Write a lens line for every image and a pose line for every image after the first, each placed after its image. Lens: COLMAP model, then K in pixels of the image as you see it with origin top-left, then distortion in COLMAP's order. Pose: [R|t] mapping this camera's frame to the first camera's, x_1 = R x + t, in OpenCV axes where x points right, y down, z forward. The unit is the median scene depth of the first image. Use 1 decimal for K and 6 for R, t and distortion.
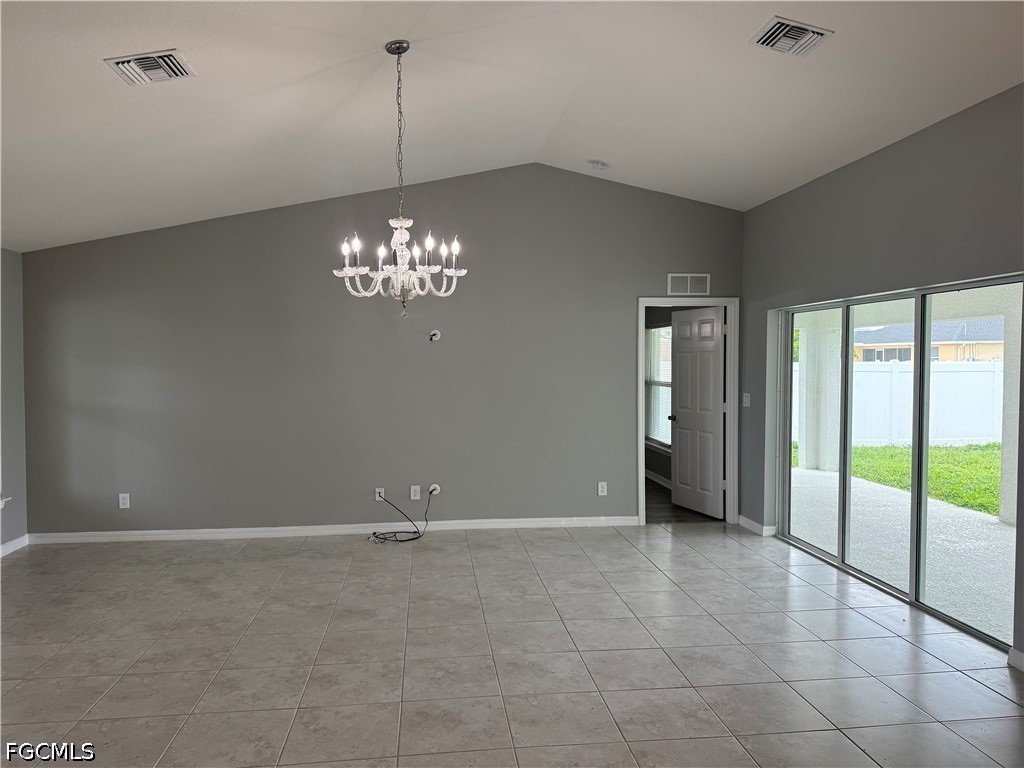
lens RADIAL K [[718.9, 0, 512.0], [0, 718.9, 384.0], [0, 0, 1]] dist [0.012926, -0.001092]
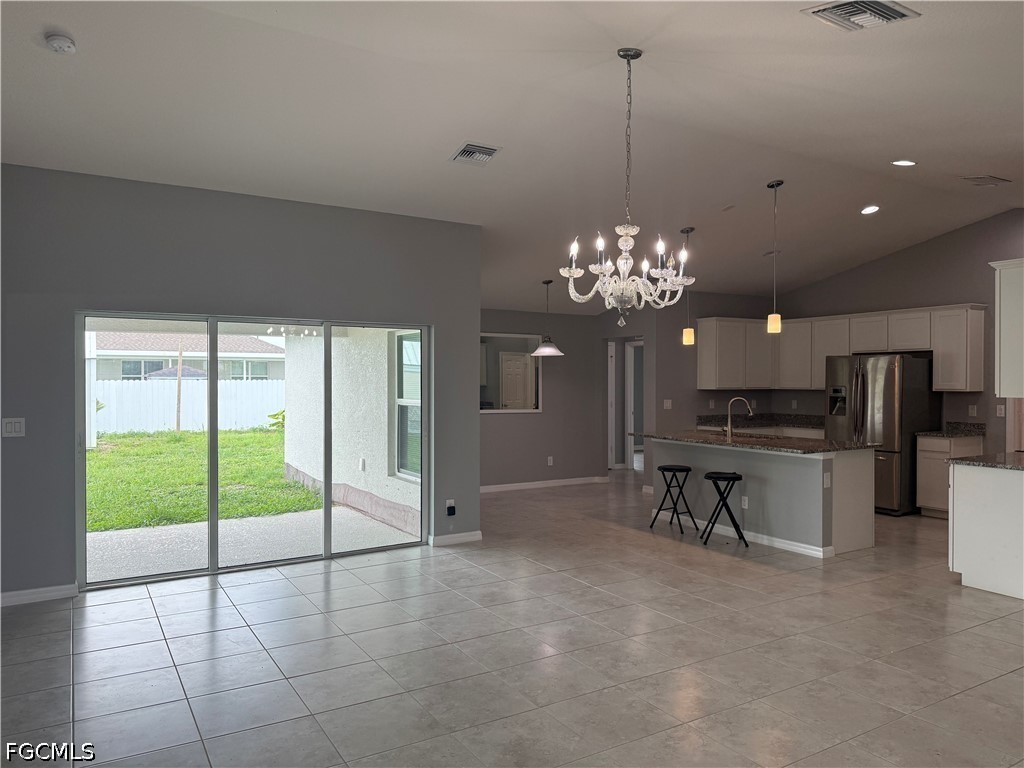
lens RADIAL K [[712.9, 0, 508.4], [0, 712.9, 379.0], [0, 0, 1]] dist [0.038561, -0.002597]
pose [[-0.421743, 0.007004, 0.906688, -0.873266], [0.033028, 0.999425, 0.007643, -0.026687], [-0.906114, 0.033170, -0.421732, 1.397642]]
